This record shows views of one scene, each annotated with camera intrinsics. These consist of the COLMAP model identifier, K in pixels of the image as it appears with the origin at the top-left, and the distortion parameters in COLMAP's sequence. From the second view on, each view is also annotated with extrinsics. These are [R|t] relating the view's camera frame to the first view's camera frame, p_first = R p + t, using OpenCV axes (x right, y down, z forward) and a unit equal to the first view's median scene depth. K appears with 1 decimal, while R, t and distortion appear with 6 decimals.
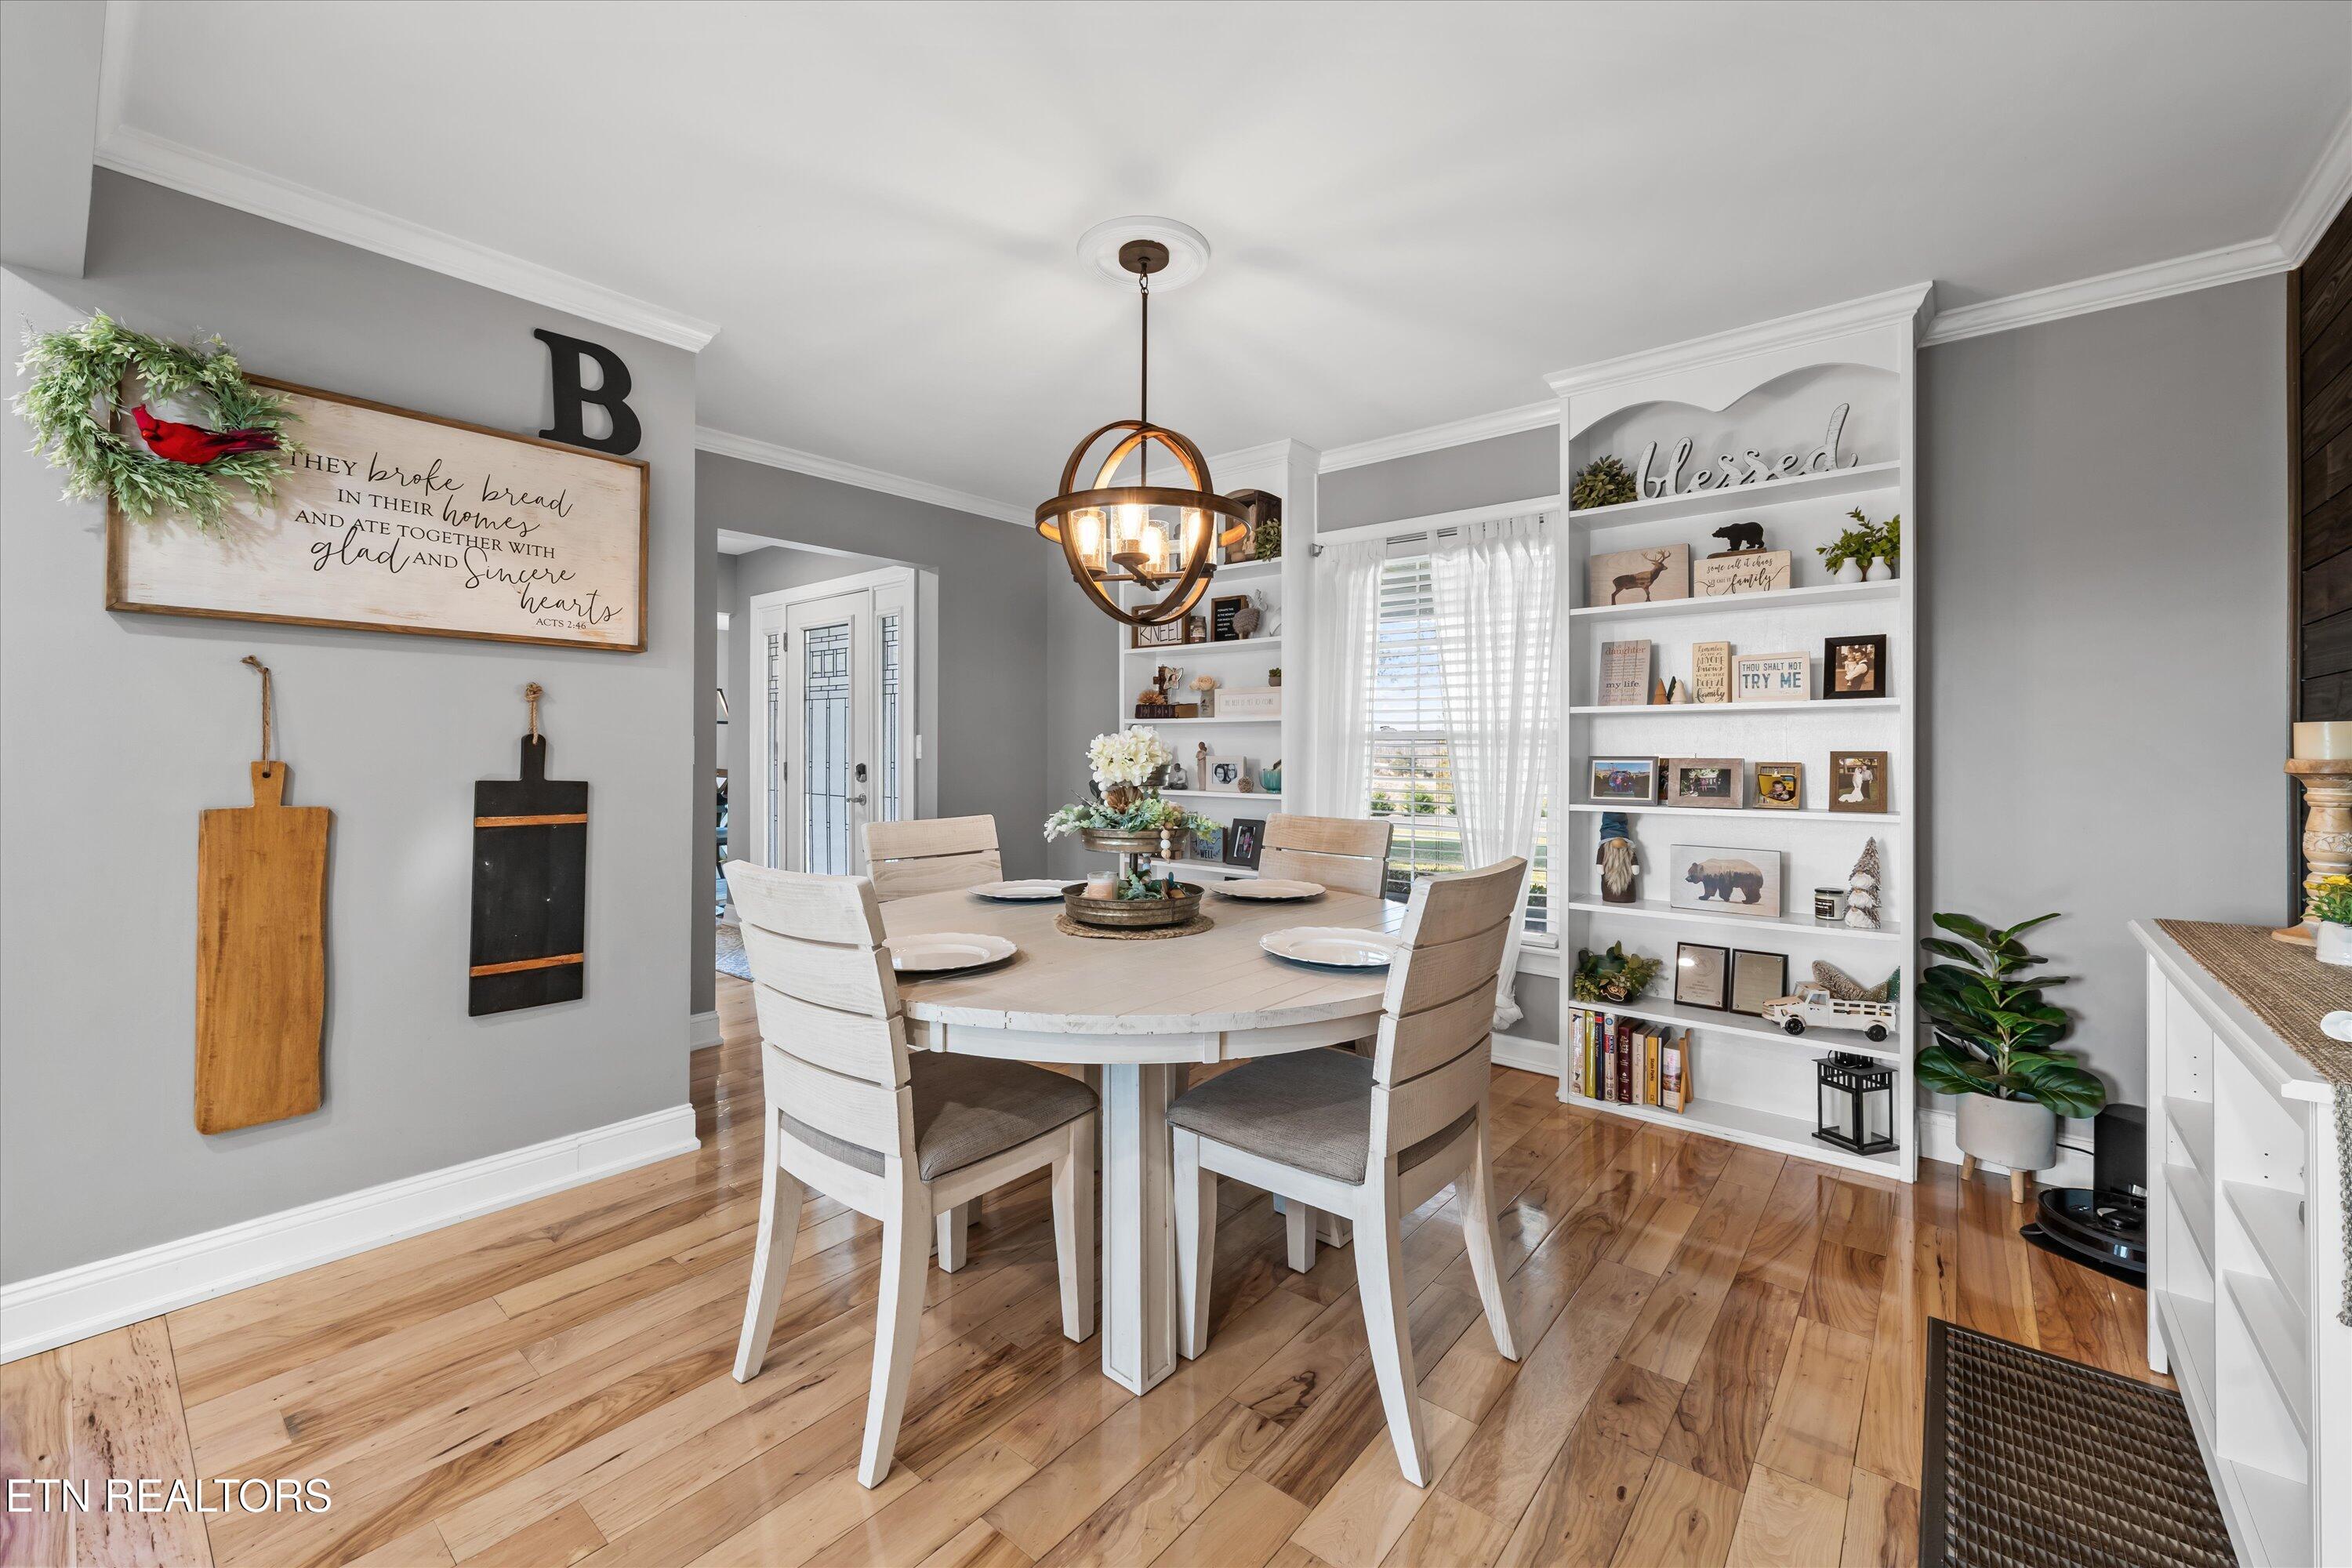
lens RADIAL K [[942.4, 0, 1191.3], [0, 942.4, 763.8], [0, 0, 1]] dist [-0.001786, -0.000348]
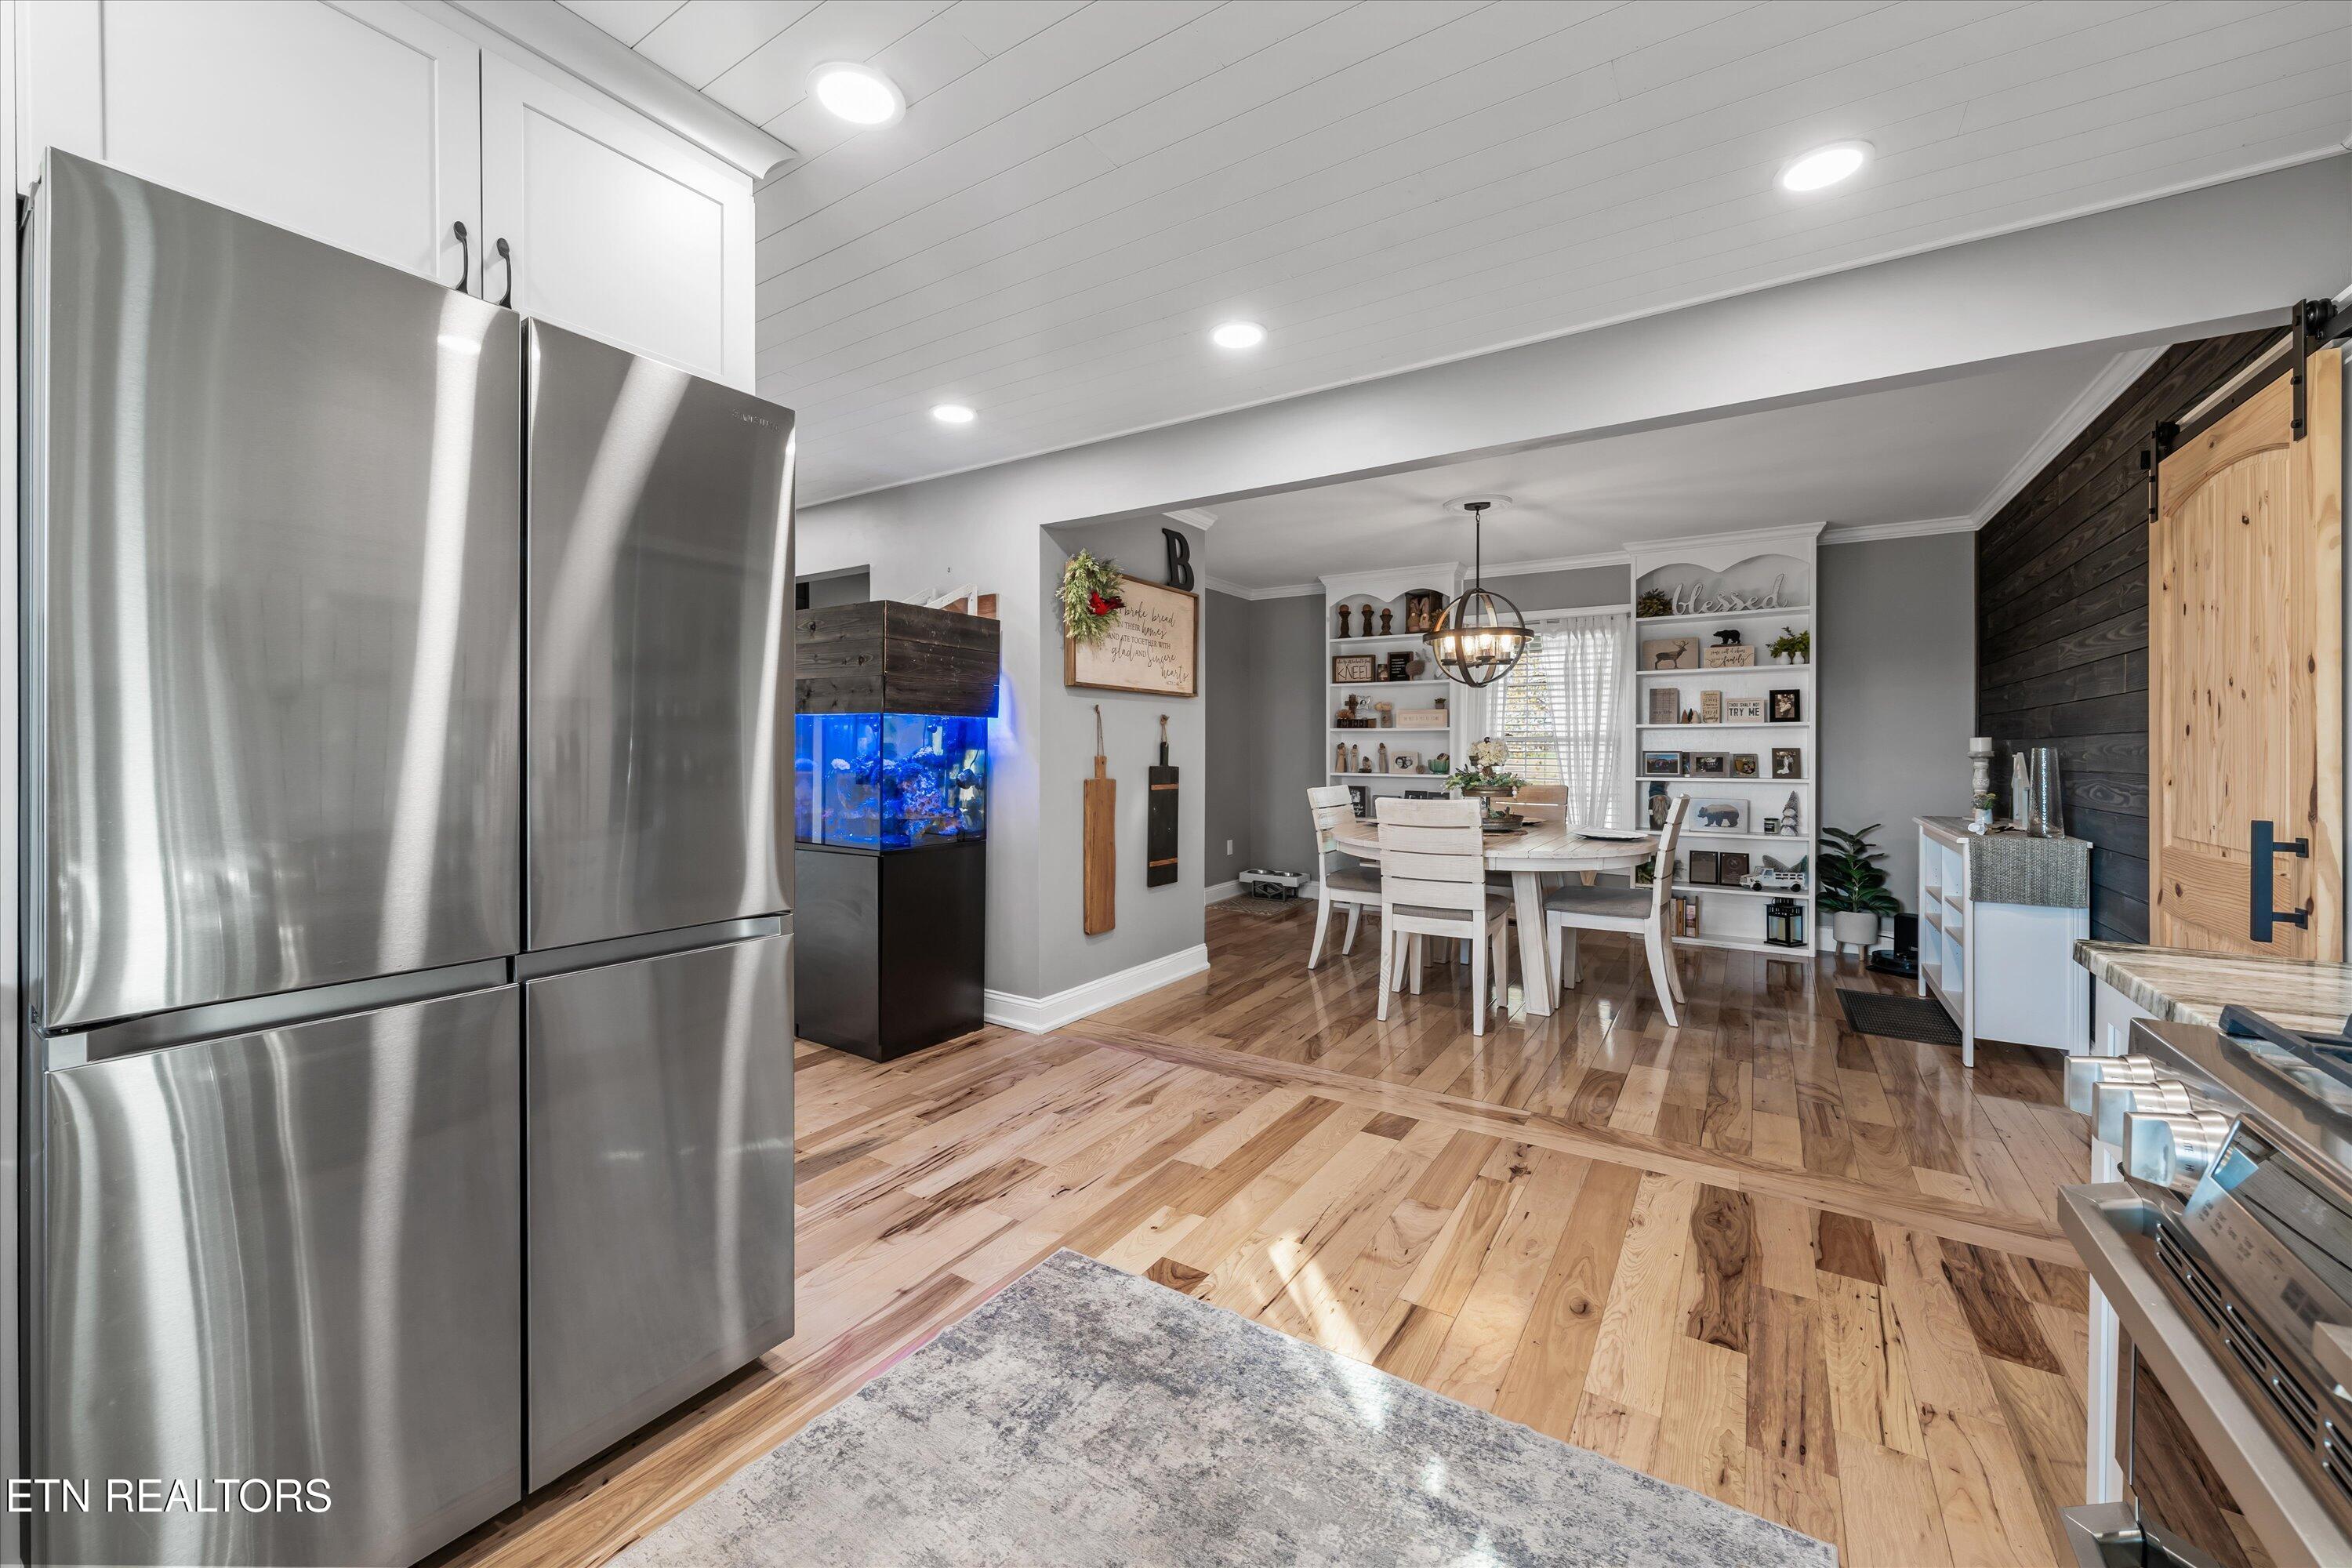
lens RADIAL K [[942.4, 0, 1157.5], [0, 942.4, 770.6], [0, 0, 1]] dist [-0.001786, -0.000348]
pose [[0.992035, -0.006836, 0.125774, -0.879632], [0.005274, 0.999905, 0.012749, 0.002099], [-0.125849, -0.011984, 0.991977, -0.823664]]
